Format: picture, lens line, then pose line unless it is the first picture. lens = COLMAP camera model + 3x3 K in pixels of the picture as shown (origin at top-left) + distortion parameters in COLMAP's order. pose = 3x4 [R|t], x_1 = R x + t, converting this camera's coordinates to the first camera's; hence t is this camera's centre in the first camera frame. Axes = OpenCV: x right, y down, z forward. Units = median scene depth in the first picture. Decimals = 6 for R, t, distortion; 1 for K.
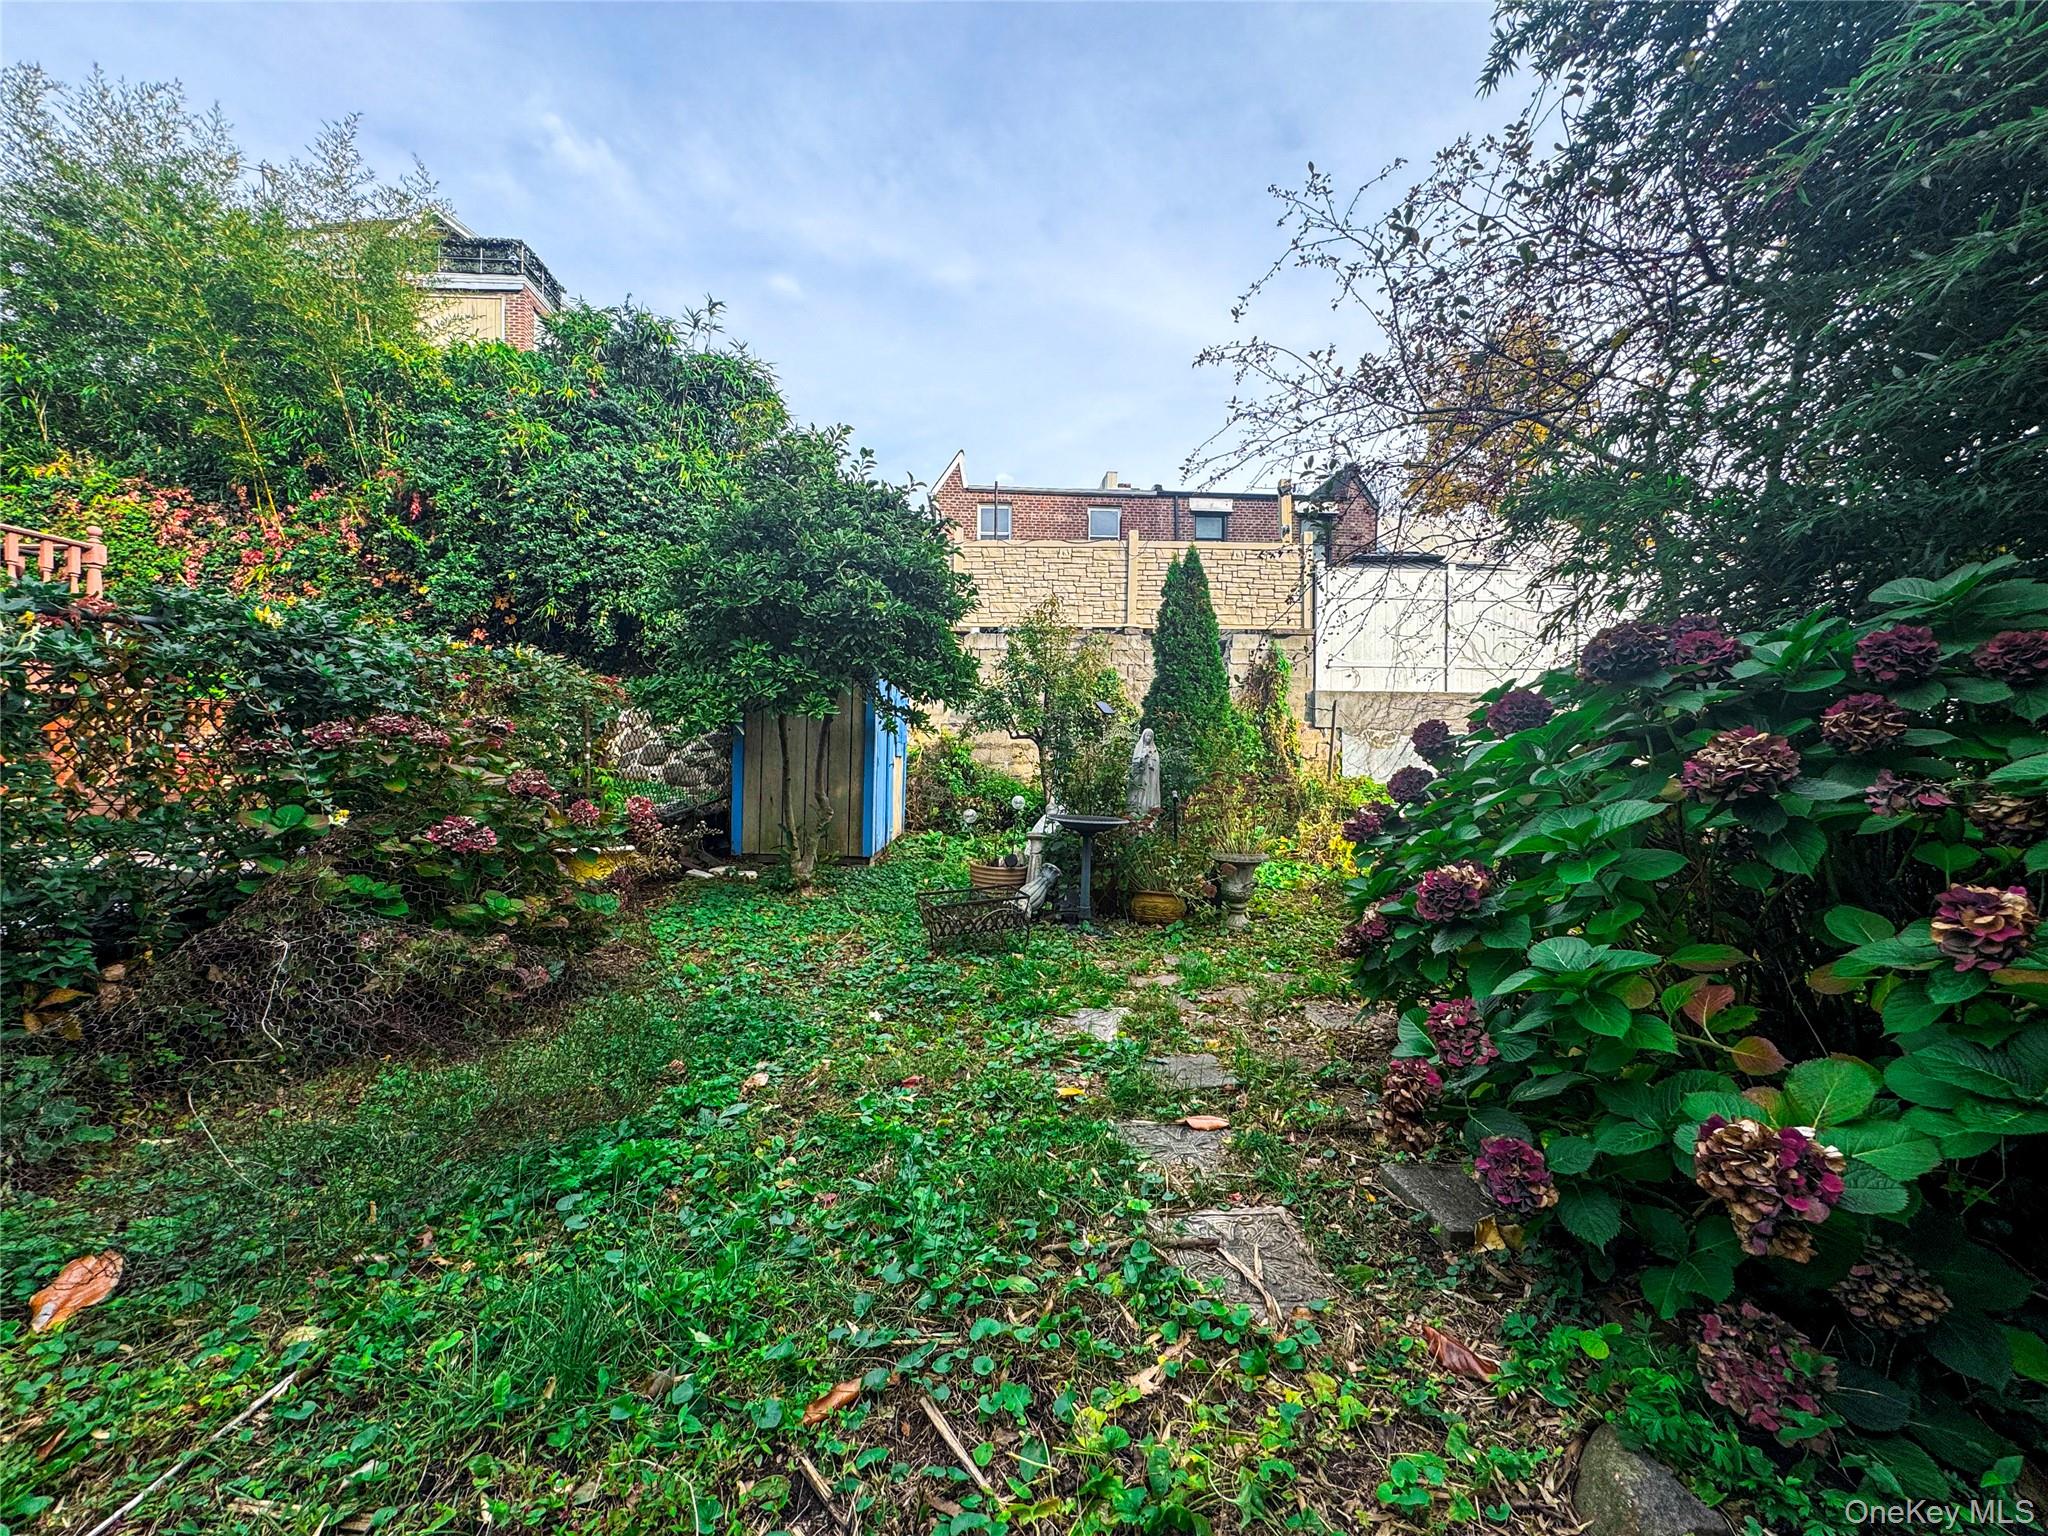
lens RADIAL K [[828.4, 0, 1023.8], [0, 828.4, 760.9], [0, 0, 1]] dist [-0.000634, 0.000121]
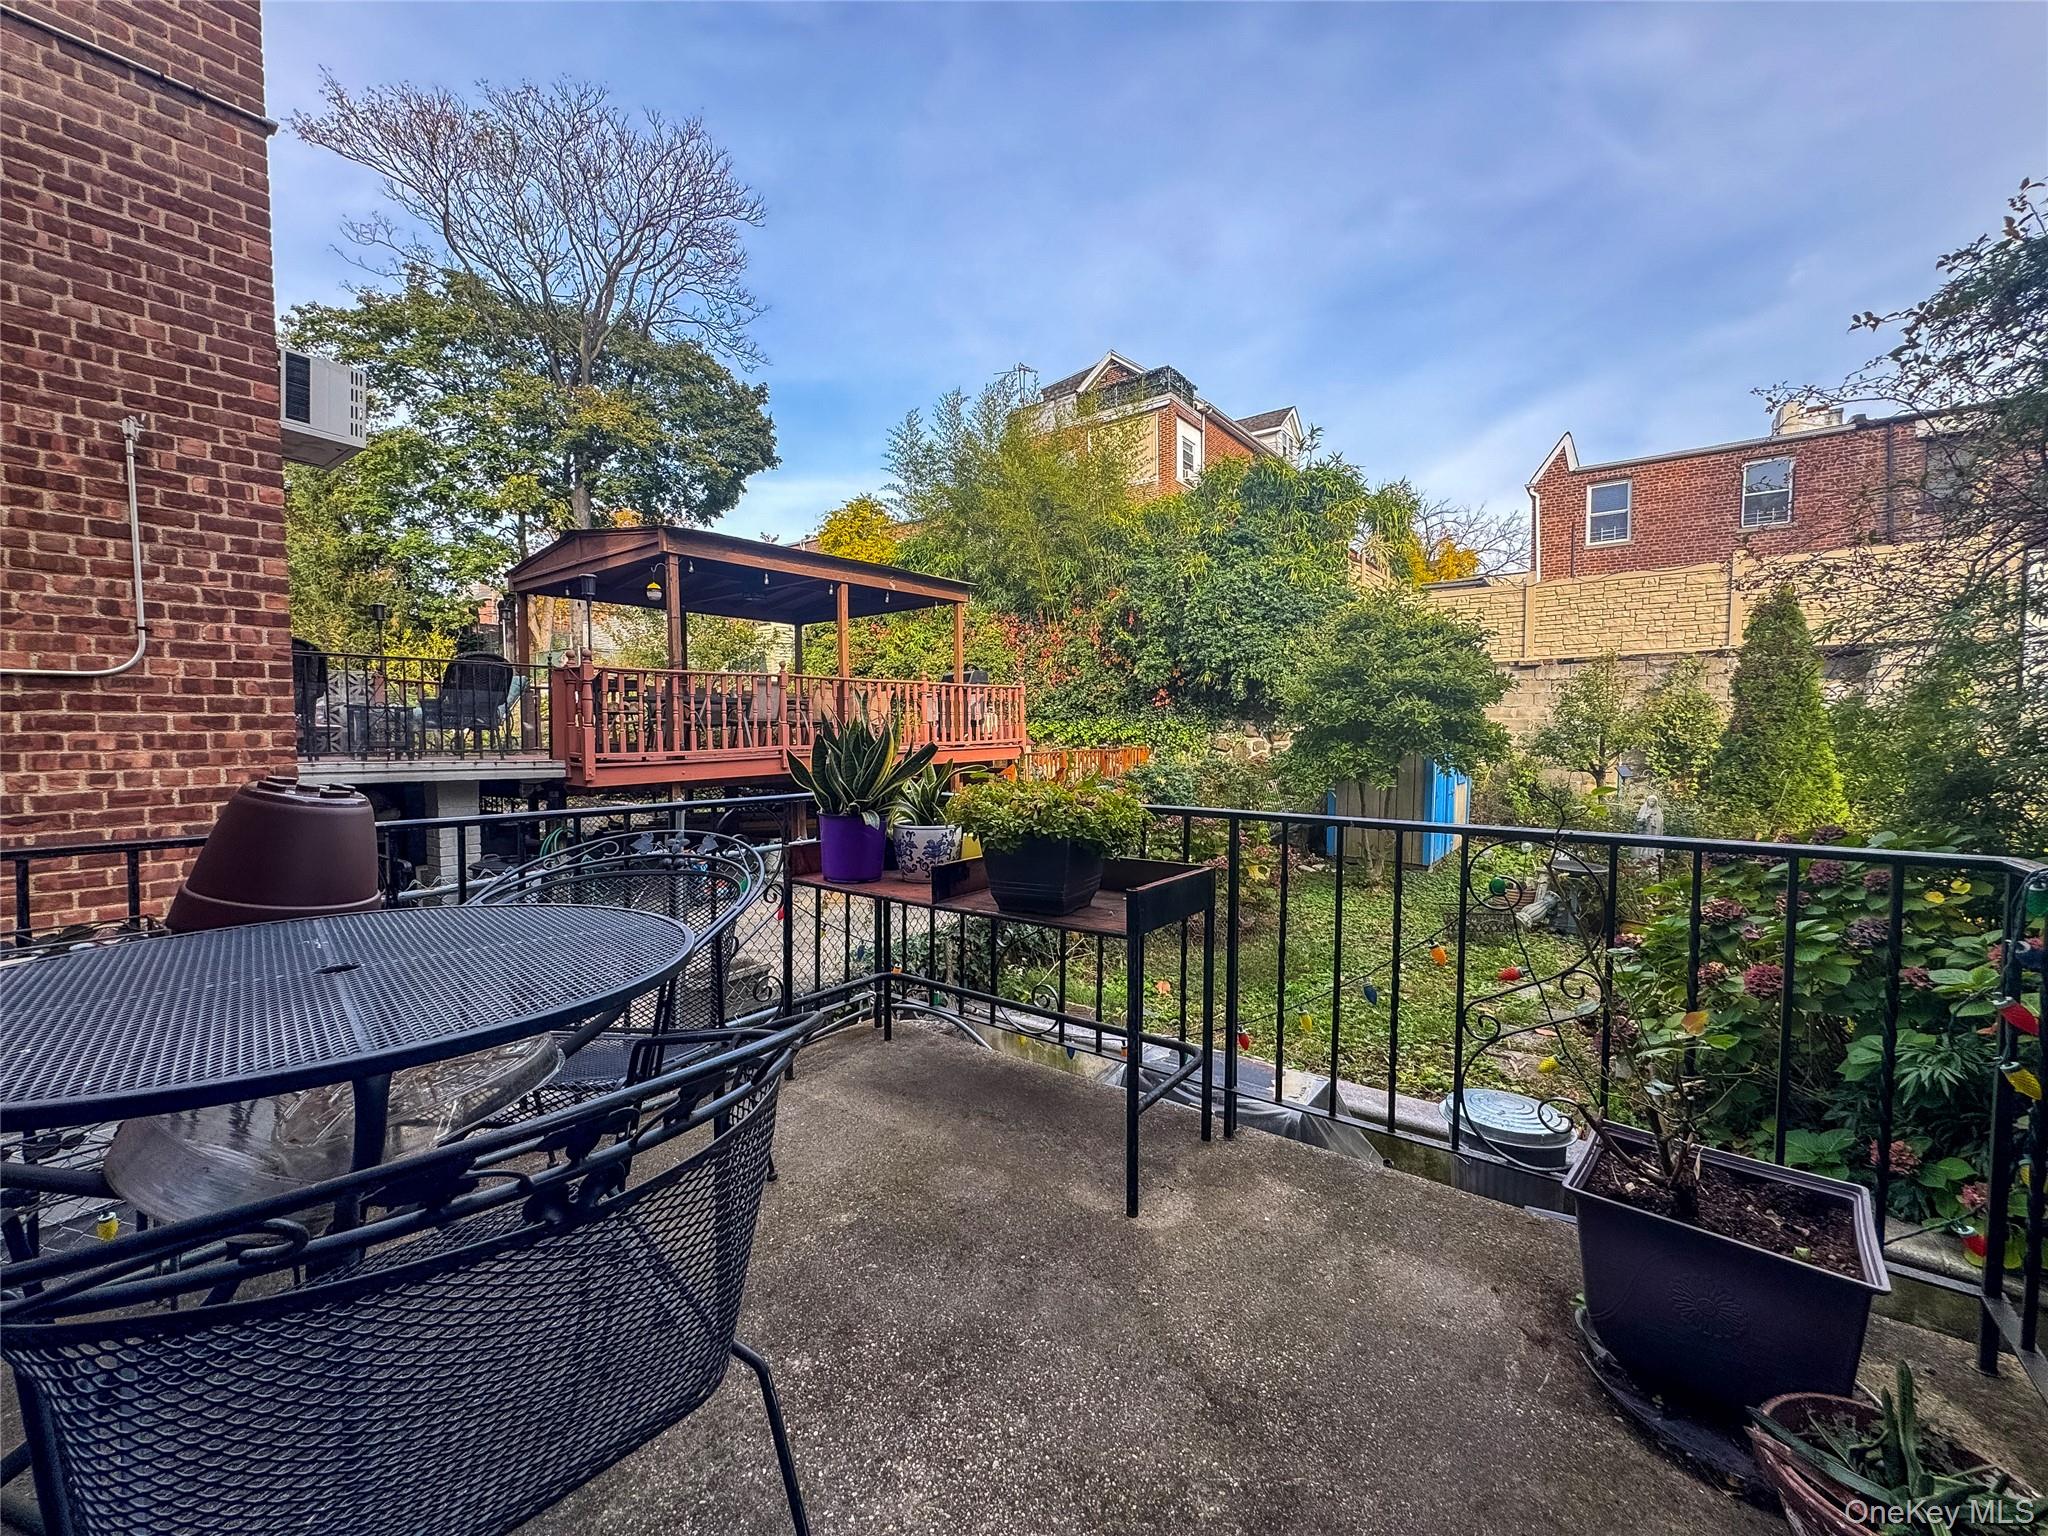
lens RADIAL K [[828.4, 0, 1023.8], [0, 828.4, 760.9], [0, 0, 1]] dist [-0.000634, 0.000121]
pose [[0.774601, 0.019110, -0.632161, 0.127462], [0.007135, 0.999216, 0.038949, -0.092865], [0.632410, -0.034680, 0.773857, -0.382965]]
